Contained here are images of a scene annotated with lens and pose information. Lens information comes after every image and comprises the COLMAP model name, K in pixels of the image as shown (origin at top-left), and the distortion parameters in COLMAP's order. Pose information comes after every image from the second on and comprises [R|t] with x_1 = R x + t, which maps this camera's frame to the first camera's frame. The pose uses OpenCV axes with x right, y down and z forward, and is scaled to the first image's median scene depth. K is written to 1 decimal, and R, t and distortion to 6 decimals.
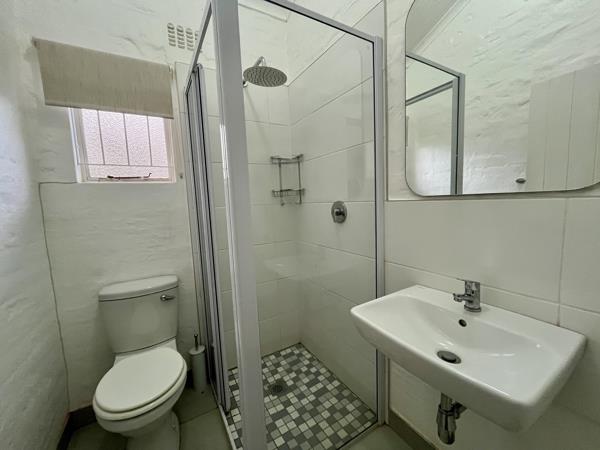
lens RADIAL K [[241.6, 0, 299.5], [0, 241.6, 226.5], [0, 0, 1]] dist [-0.002095, -0.000713]
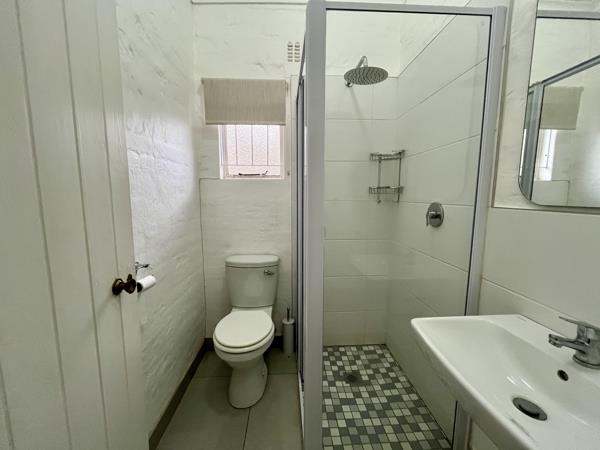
lens RADIAL K [[241.6, 0, 299.5], [0, 241.6, 226.5], [0, 0, 1]] dist [-0.002095, -0.000713]
pose [[0.887286, 0.102257, -0.449742, 0.126416], [-0.086854, 0.994712, 0.054814, -0.022440], [0.452968, -0.009574, 0.891475, -0.031992]]
